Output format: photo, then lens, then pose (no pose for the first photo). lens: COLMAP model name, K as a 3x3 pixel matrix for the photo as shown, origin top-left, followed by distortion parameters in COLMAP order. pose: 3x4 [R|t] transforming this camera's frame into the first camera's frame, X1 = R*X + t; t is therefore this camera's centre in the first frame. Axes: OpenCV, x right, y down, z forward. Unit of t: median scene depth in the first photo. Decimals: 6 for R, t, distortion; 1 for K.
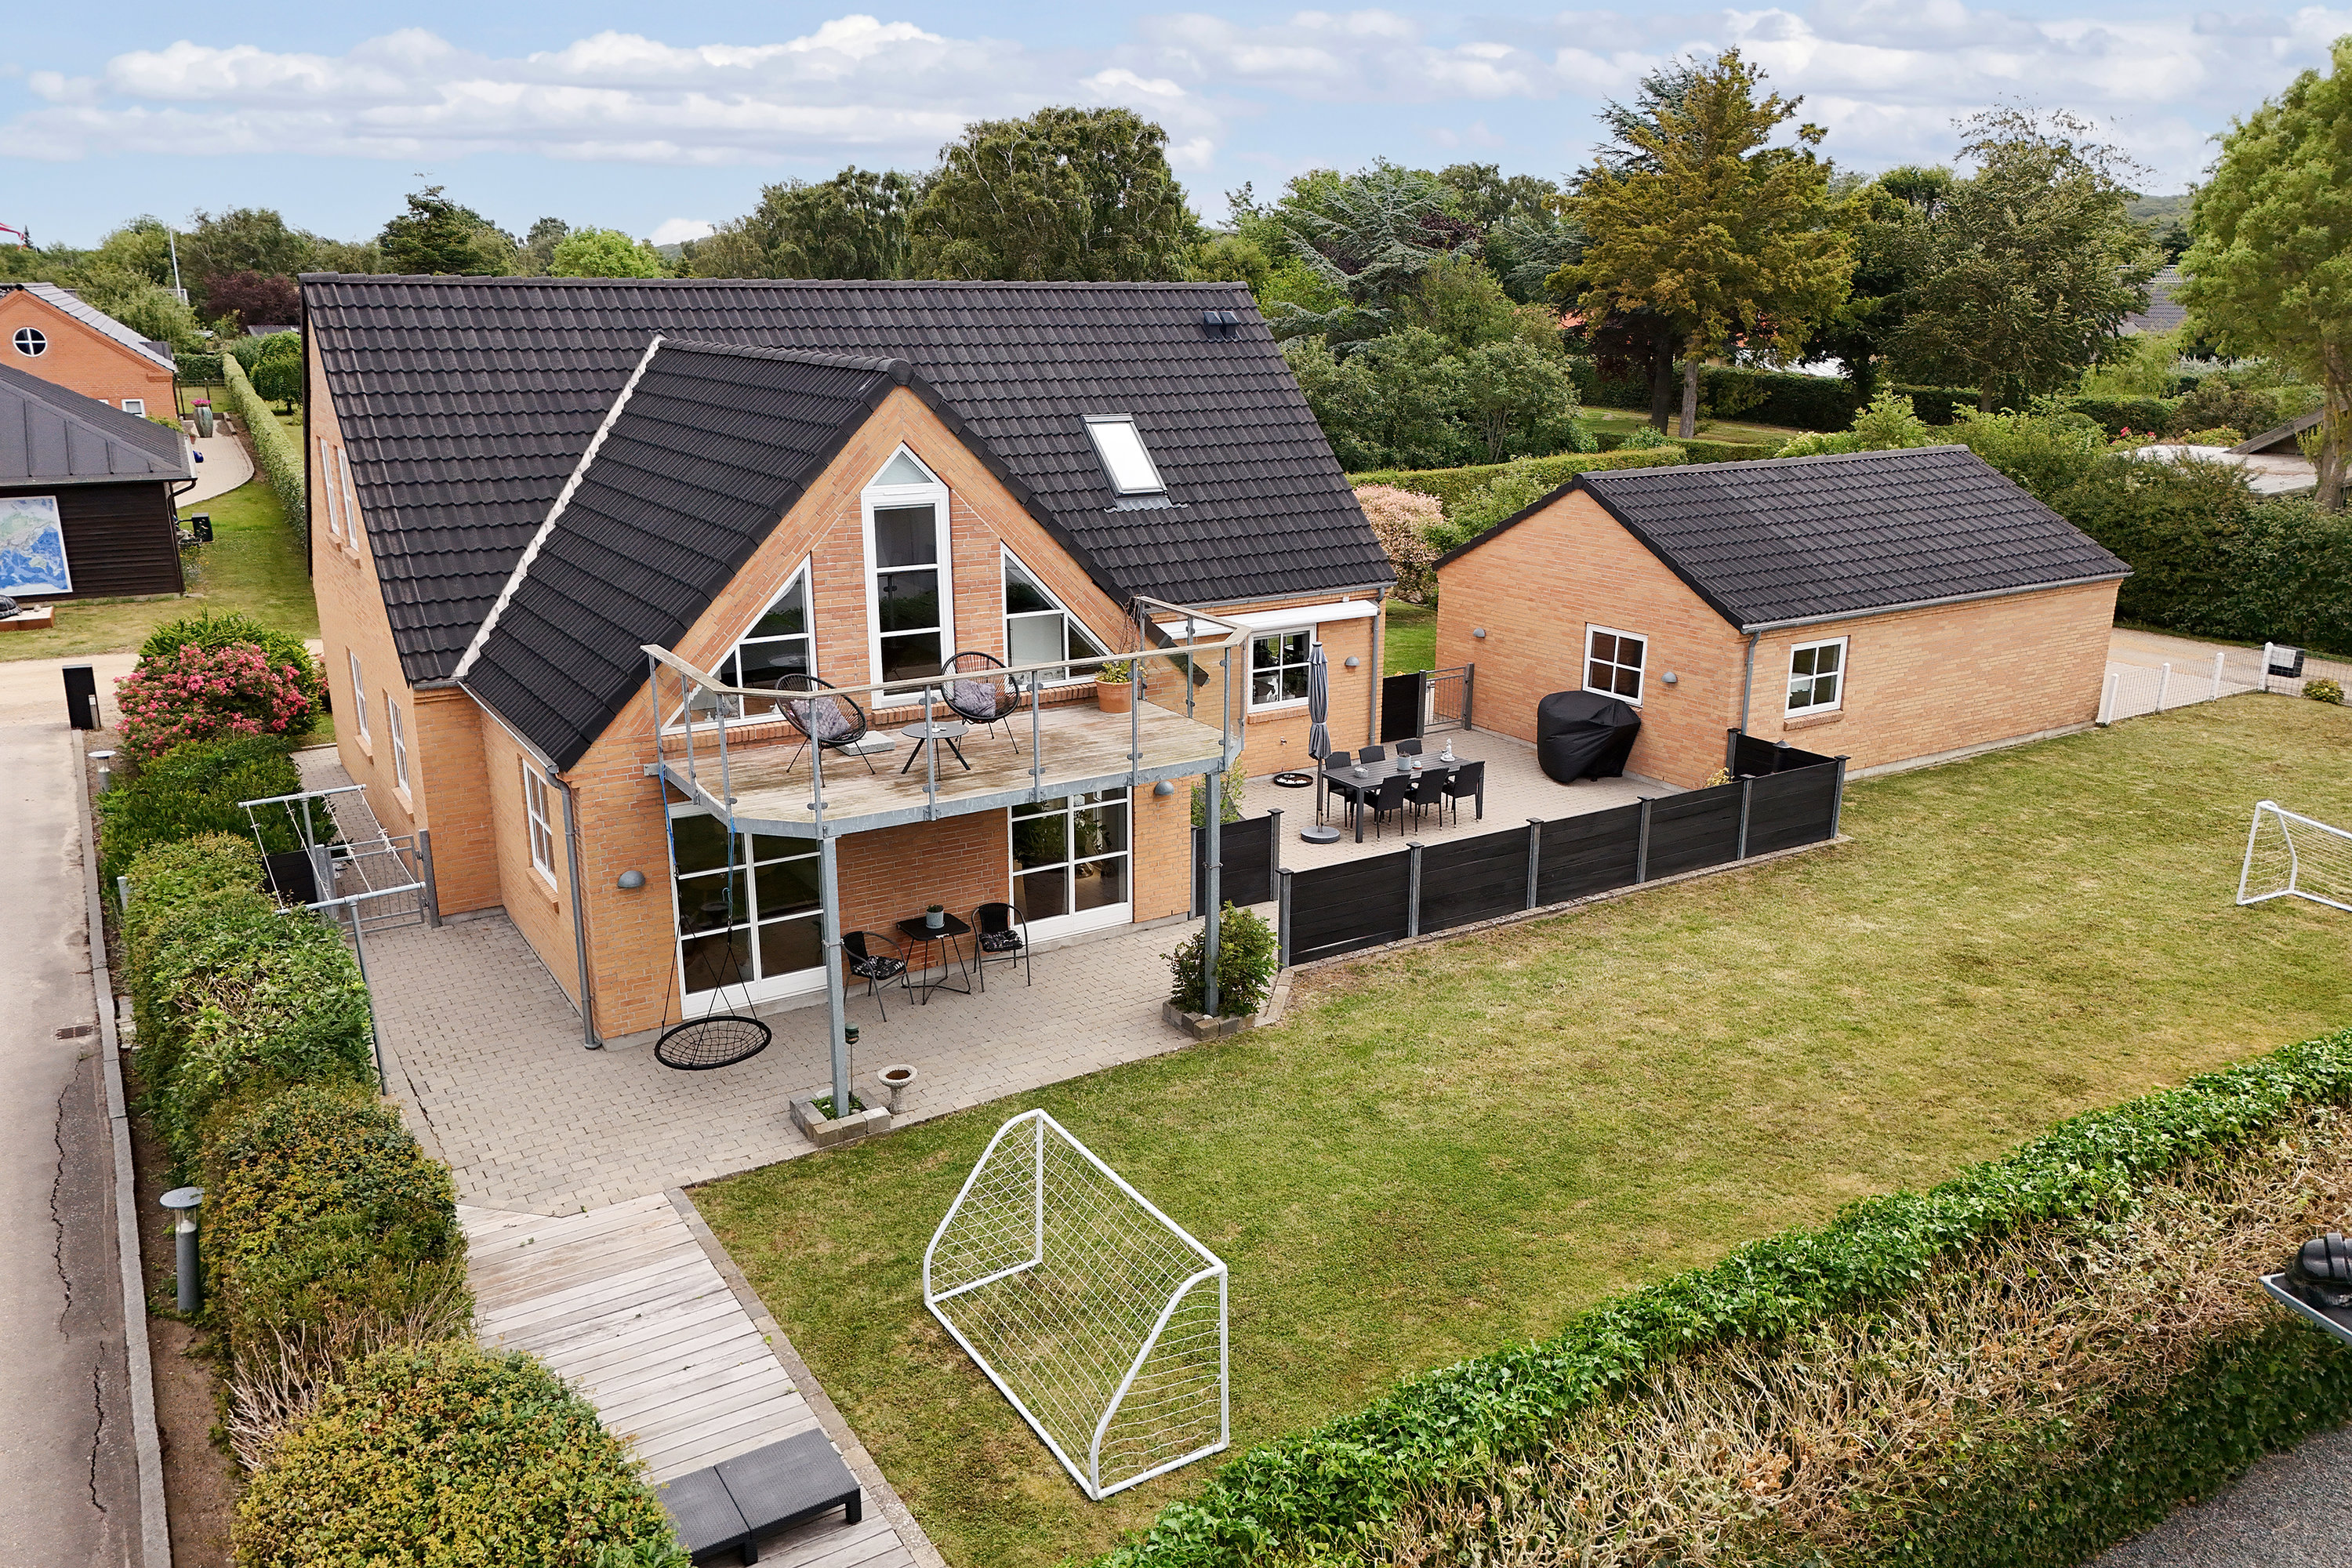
lens RADIAL K [[1728.1, 0, 1181.6], [0, 1728.1, 776.9], [0, 0, 1]] dist [0.071045, -0.082900]
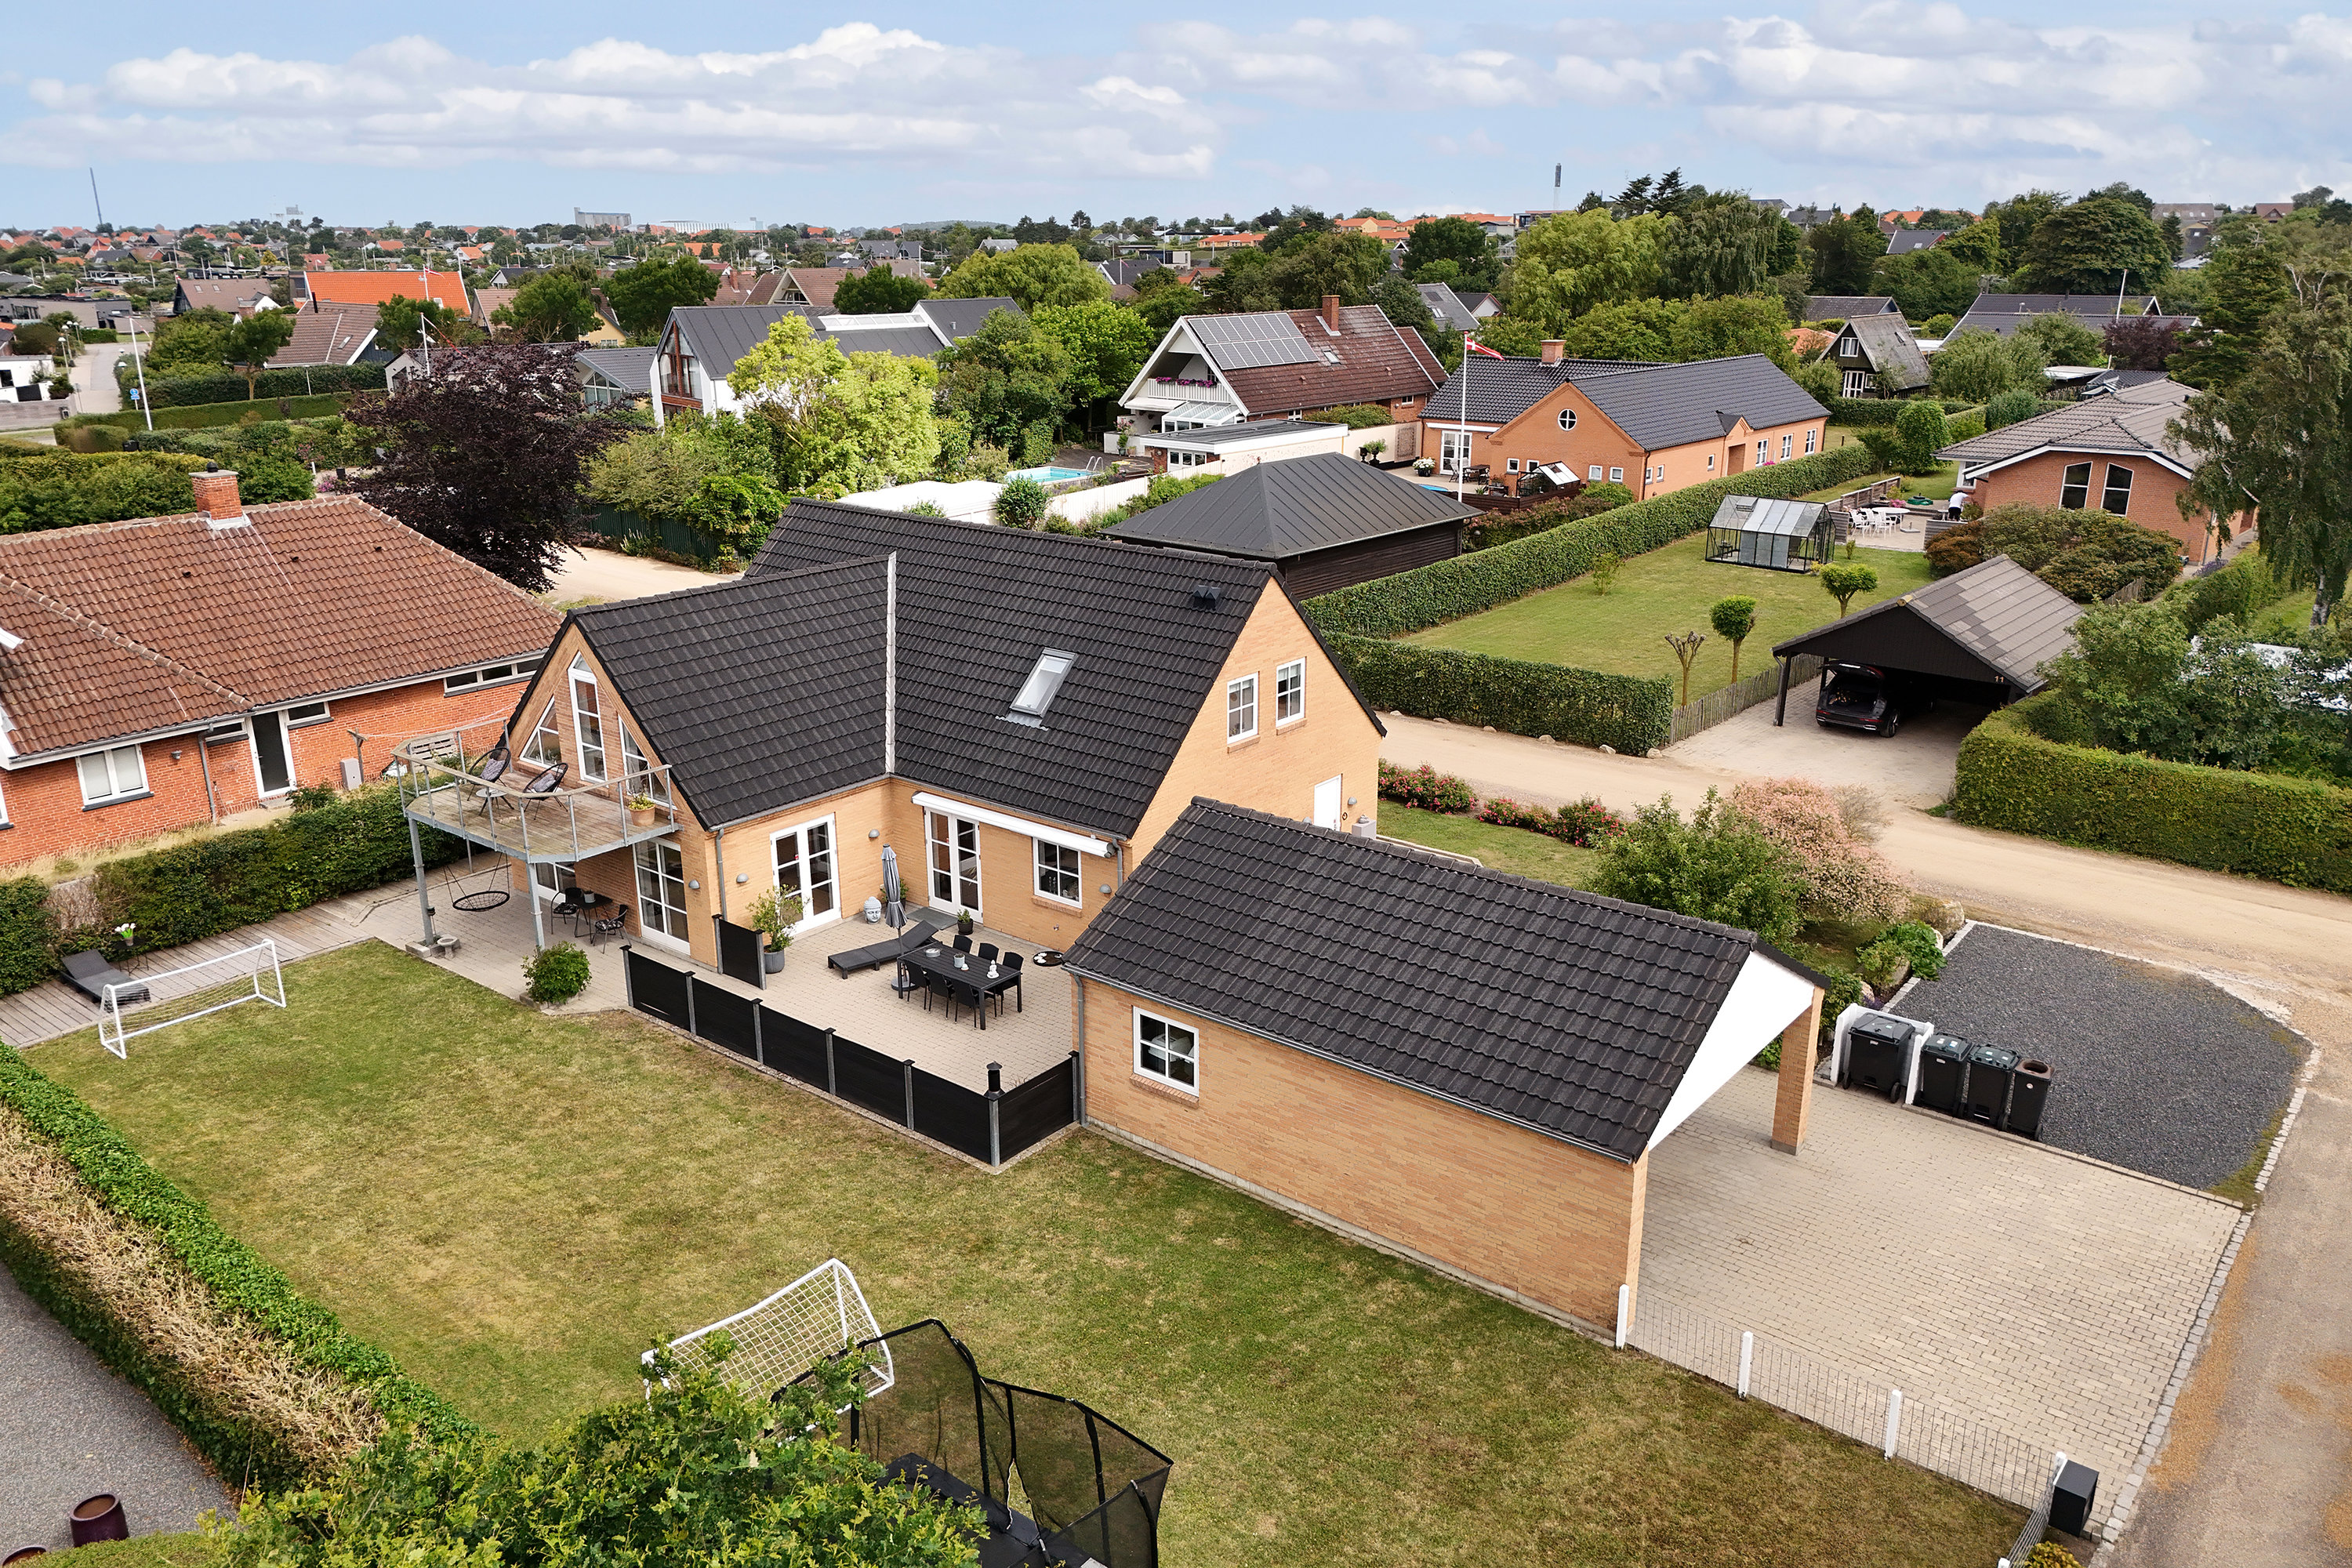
lens RADIAL K [[1728.1, 0, 1181.6], [0, 1728.1, 776.9], [0, 0, 1]] dist [0.071045, -0.082900]
pose [[0.322368, 0.275850, -0.905531, 1.334980], [-0.249229, 0.947582, 0.199934, -0.444962], [0.913216, 0.161232, 0.374220, 0.662437]]
